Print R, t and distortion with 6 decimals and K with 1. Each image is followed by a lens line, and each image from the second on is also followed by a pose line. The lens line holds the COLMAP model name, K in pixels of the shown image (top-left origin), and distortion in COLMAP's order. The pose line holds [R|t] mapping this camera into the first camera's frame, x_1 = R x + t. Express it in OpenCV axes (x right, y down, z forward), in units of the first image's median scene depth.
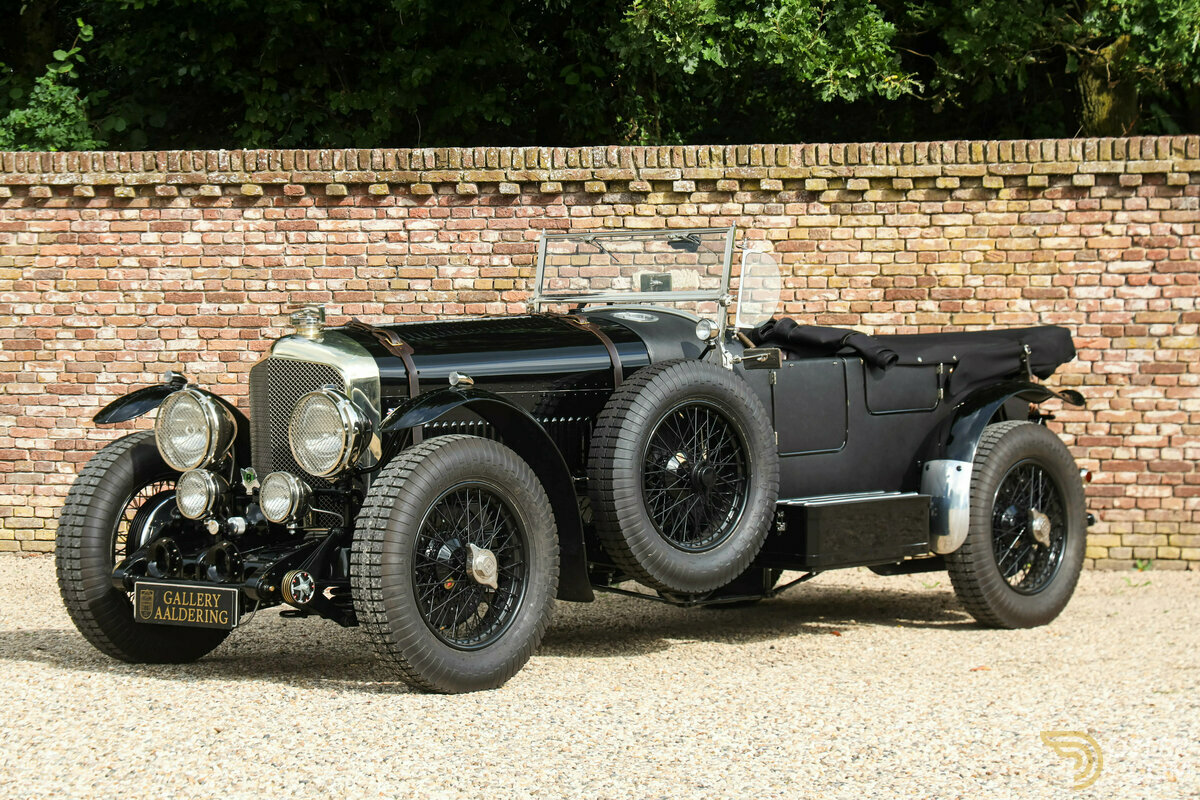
lens RADIAL K [[2994.5, 0, 603.5], [0, 2994.5, 429.5], [0, 0, 1]] dist [0.227729, 0.000000]
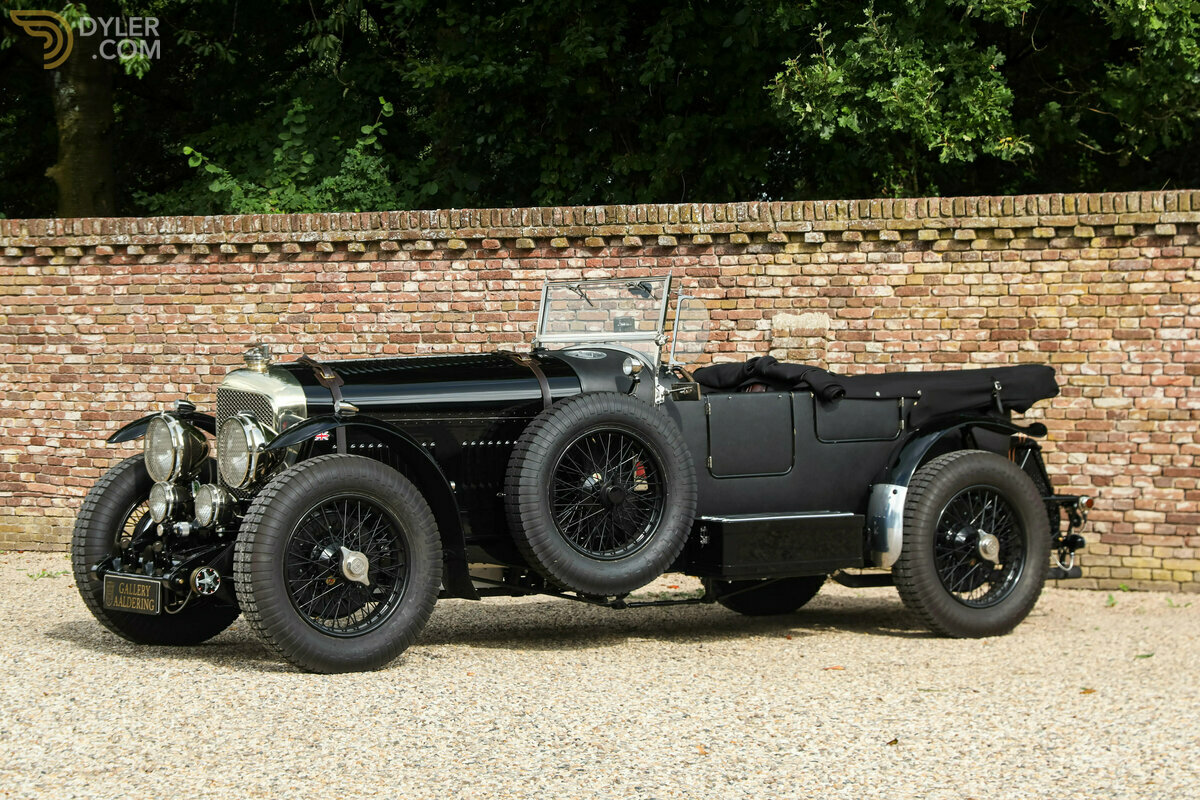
lens RADIAL K [[2841.3, 0, 599.1], [0, 2841.3, 413.6], [0, 0, 1]] dist [0.190622, 0.000000]
pose [[0.969621, 0.007091, -0.244509, 0.211207], [-0.011357, 0.999807, -0.016042, 0.001709], [0.244348, 0.018332, 0.969514, -0.037955]]
